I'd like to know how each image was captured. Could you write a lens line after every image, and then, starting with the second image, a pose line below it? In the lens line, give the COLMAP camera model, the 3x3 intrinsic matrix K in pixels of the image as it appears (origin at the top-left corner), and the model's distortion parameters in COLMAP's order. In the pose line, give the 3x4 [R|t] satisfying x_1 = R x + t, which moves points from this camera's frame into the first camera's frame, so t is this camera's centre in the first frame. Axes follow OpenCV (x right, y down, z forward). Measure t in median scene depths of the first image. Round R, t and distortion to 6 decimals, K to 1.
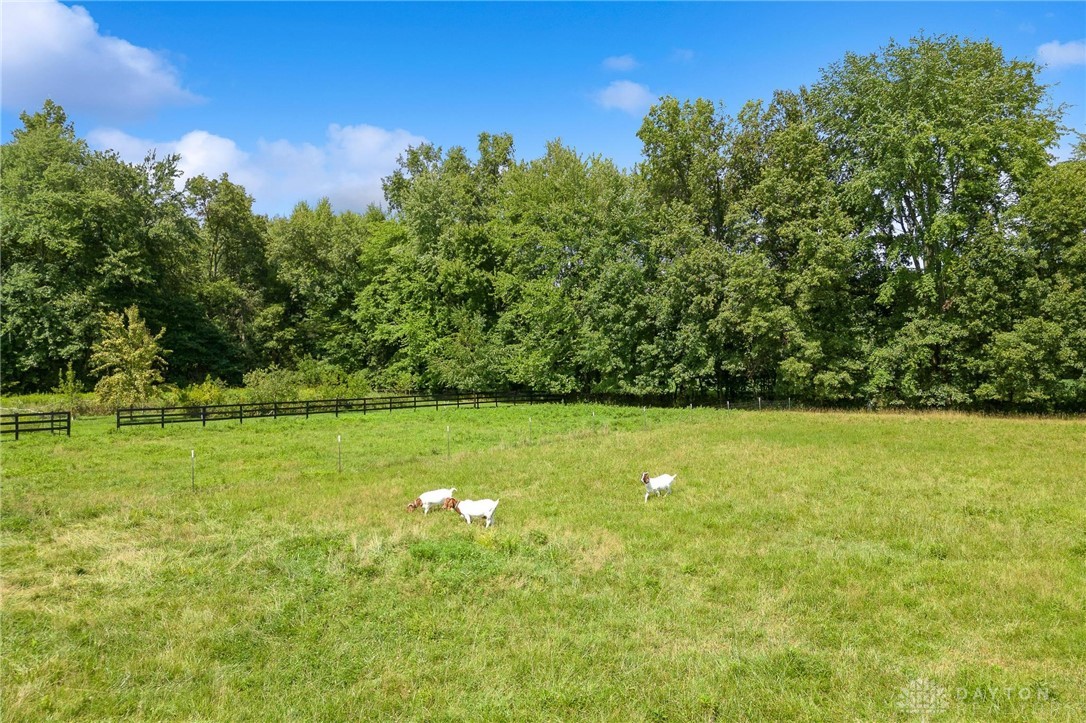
lens RADIAL K [[758.0, 0, 545.8], [0, 758.0, 371.8], [0, 0, 1]] dist [0.029457, -0.030141]
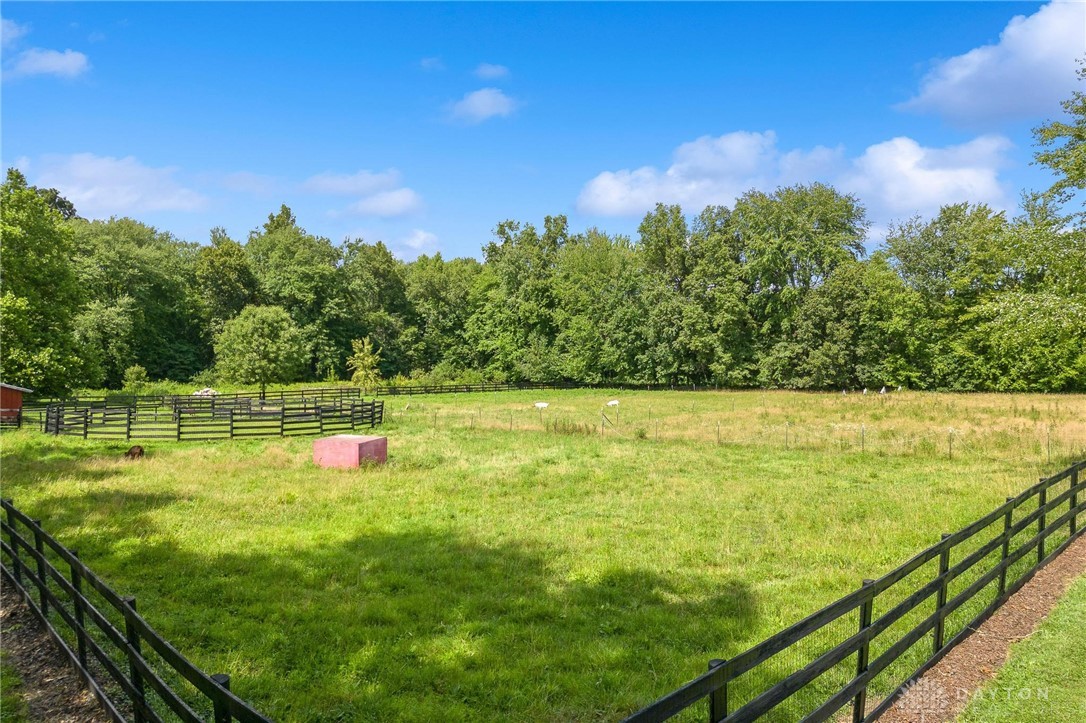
lens RADIAL K [[758.0, 0, 542.6], [0, 758.0, 365.8], [0, 0, 1]] dist [0.029457, -0.030141]
pose [[0.995790, 0.000054, -0.091665, 0.062315], [-0.000766, 0.999970, -0.007728, 0.002372], [0.091662, 0.007766, 0.995760, -0.671114]]
